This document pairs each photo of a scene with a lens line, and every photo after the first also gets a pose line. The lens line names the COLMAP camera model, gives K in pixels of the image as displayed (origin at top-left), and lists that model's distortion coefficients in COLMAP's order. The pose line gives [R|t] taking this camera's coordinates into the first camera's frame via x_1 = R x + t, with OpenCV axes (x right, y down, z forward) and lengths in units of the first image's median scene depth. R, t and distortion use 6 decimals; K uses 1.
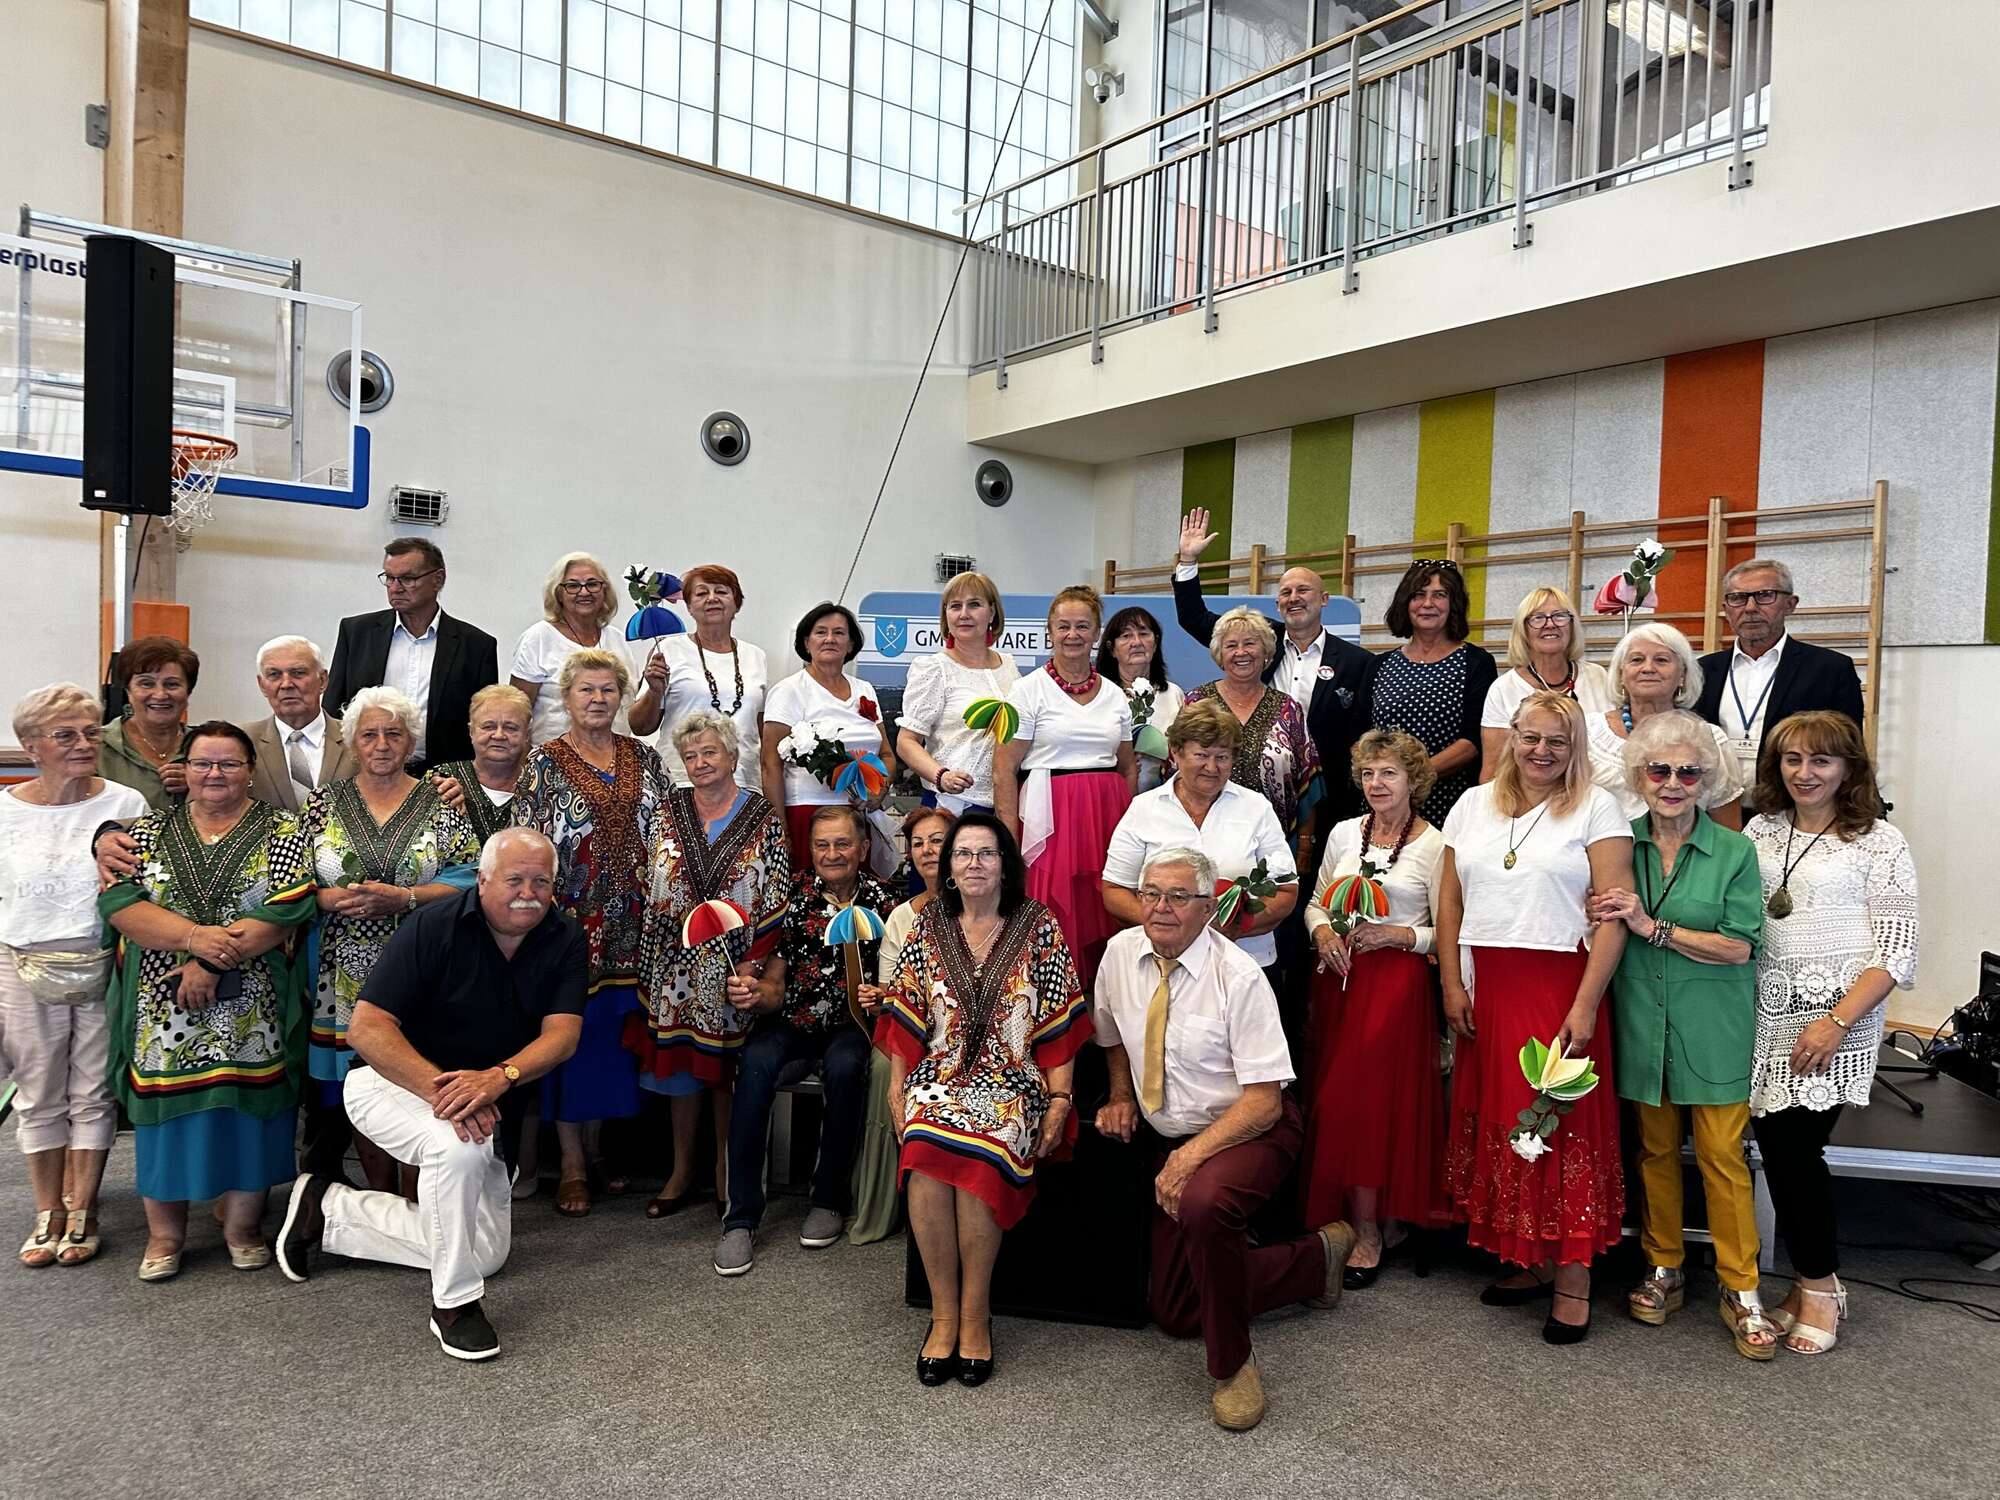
lens RADIAL K [[1389.4, 0, 1005.6], [0, 1389.4, 762.1], [0, 0, 1]] dist [0.171121, -0.313907]
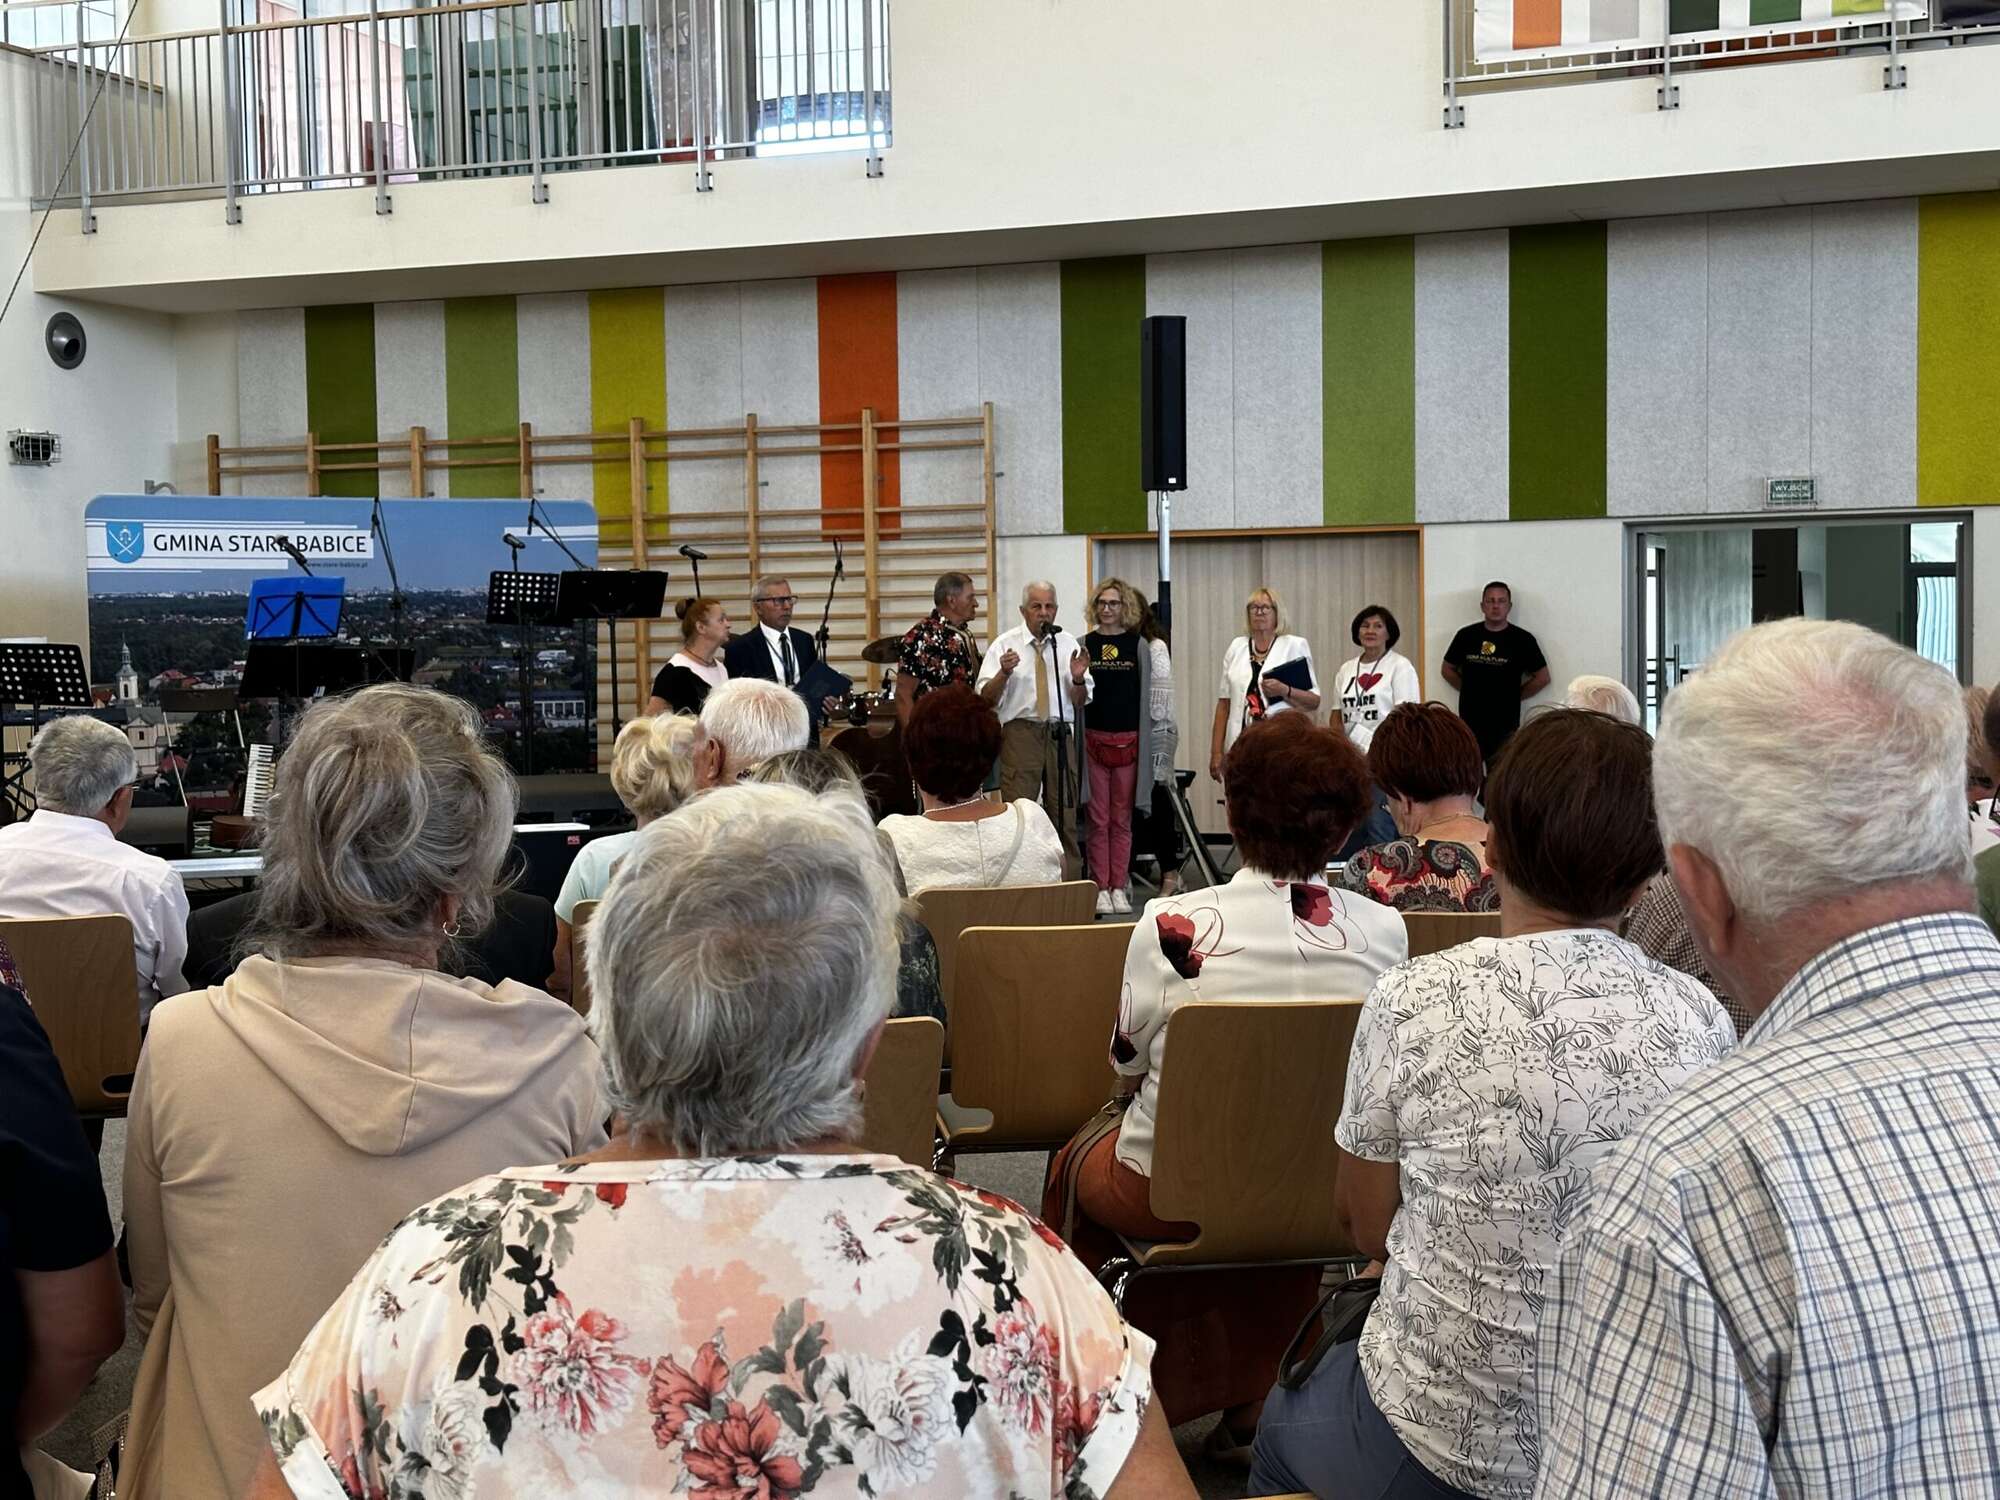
lens RADIAL K [[2772.5, 0, 1007.5], [0, 2772.5, 744.2], [0, 0, 1]] dist [0.161829, -0.263898]
pose [[0.859735, -0.060053, 0.507198, -0.472491], [0.057920, 0.998121, 0.020001, 0.039170], [-0.507446, 0.012181, 0.861597, -0.838201]]
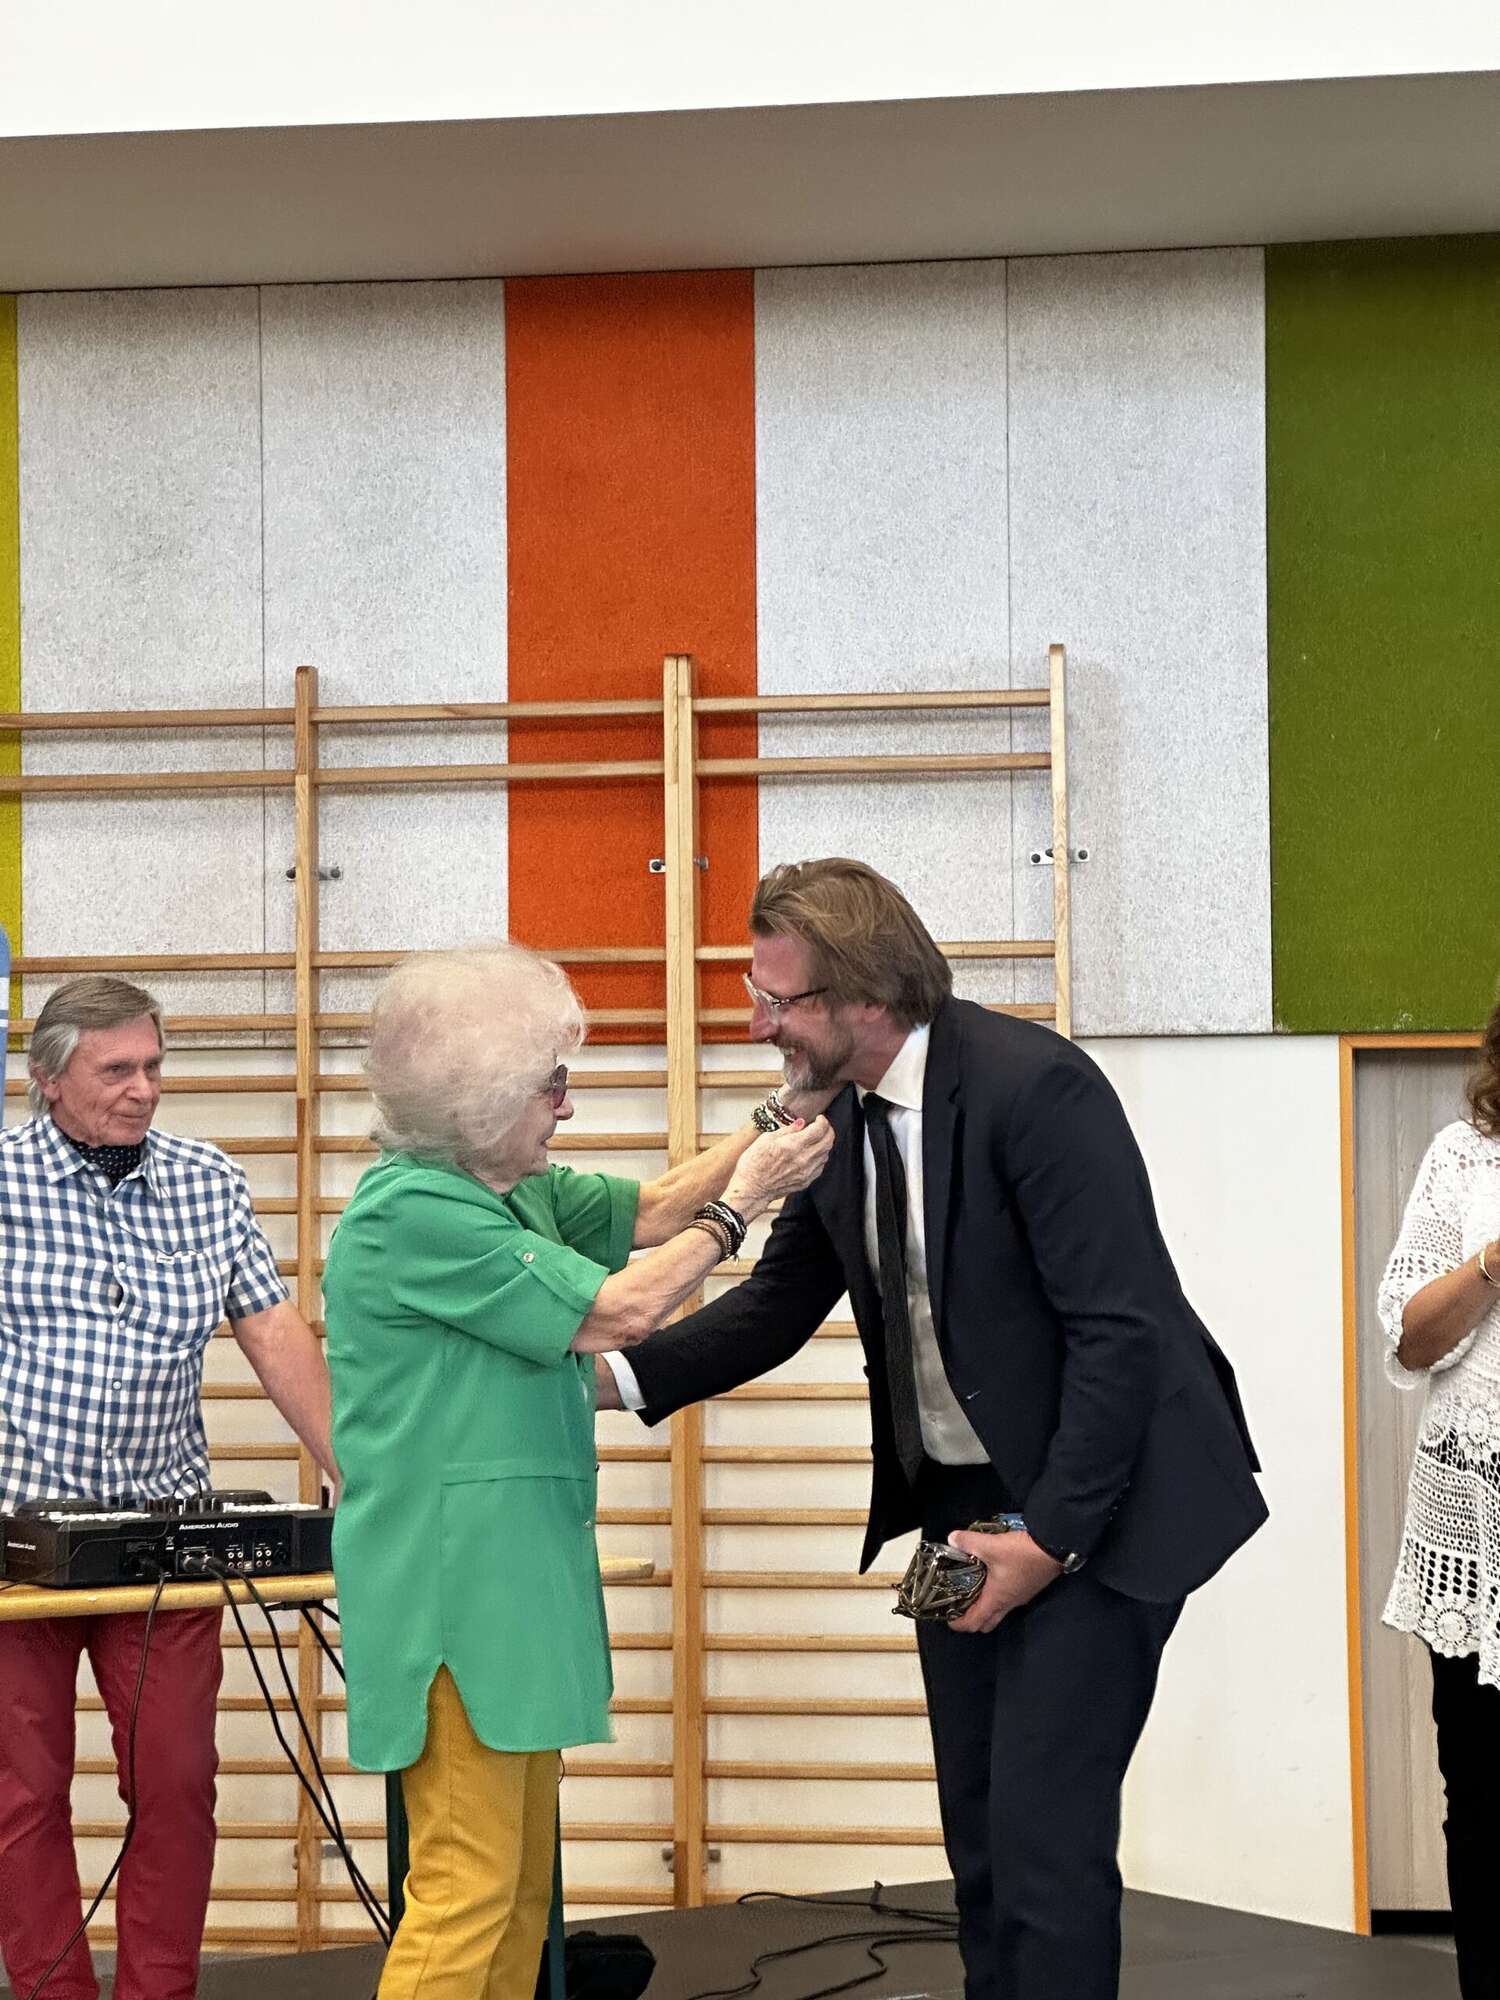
lens RADIAL K [[4450.2, 0, 750.0], [0, 4450.2, 1000.0], [0, 0, 1]] dist [-0.232347, 7.298427]
pose [[0.724987, -0.007250, 0.688725, -0.275933], [0.055878, 0.997268, -0.048321, -0.027323], [-0.686493, 0.073516, 0.723411, 0.093948]]
